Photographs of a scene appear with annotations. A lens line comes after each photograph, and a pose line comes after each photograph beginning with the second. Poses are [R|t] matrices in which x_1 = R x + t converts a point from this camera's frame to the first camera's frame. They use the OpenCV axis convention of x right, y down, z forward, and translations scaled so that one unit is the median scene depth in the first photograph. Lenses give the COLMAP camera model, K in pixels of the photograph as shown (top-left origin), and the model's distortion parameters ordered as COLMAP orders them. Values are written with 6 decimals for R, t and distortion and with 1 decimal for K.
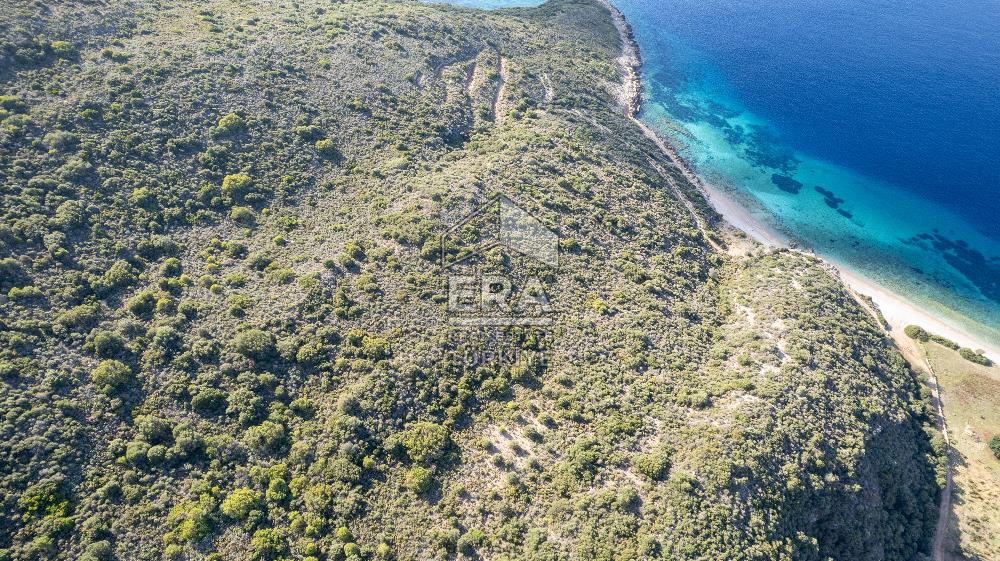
lens RADIAL K [[639.2, 0, 501.3], [0, 639.2, 283.3], [0, 0, 1]] dist [-0.082399, 0.074314]
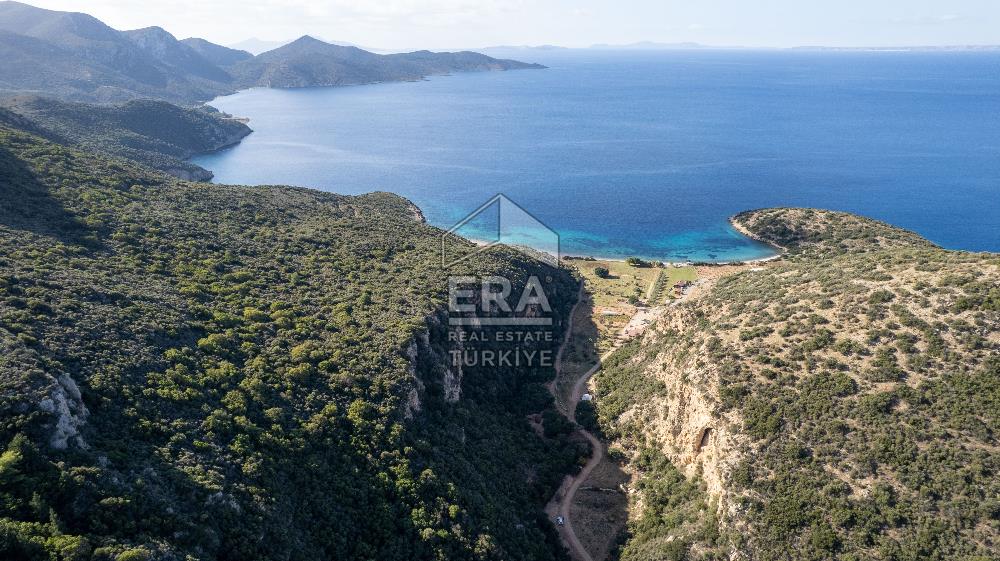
lens RADIAL K [[639.2, 0, 501.3], [0, 639.2, 284.2], [0, 0, 1]] dist [-0.082399, 0.074314]
pose [[0.926783, -0.141452, 0.347943, -0.467863], [0.274853, 0.886779, -0.371589, 1.180793], [-0.255987, 0.440015, 0.860731, -1.104464]]
